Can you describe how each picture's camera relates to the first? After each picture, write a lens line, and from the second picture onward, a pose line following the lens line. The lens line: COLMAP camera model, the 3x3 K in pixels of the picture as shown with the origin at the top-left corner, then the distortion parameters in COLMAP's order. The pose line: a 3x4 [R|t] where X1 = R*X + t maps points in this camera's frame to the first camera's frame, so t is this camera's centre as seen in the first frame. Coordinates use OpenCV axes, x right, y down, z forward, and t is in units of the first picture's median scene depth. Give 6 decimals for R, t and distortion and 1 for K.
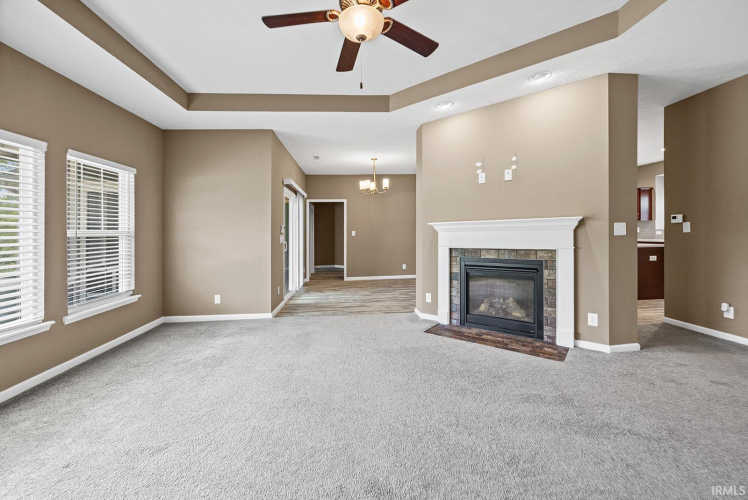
lens RADIAL K [[307.8, 0, 375.1], [0, 307.8, 231.4], [0, 0, 1]] dist [0.002076, -0.000094]
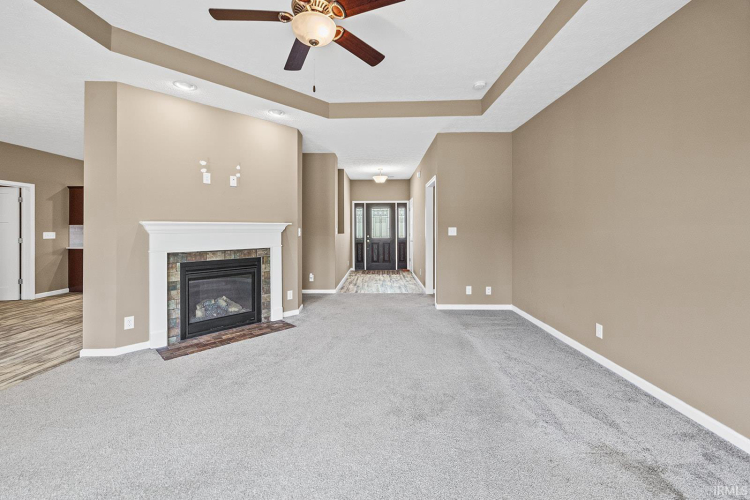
lens RADIAL K [[307.0, 0, 377.6], [0, 307.0, 234.2], [0, 0, 1]] dist [0.000325, -0.000011]
pose [[0.088956, 0.004972, 0.996023, -0.603700], [0.000322, 0.999987, -0.005021, 0.008511], [-0.996036, 0.000767, 0.088953, 0.406606]]
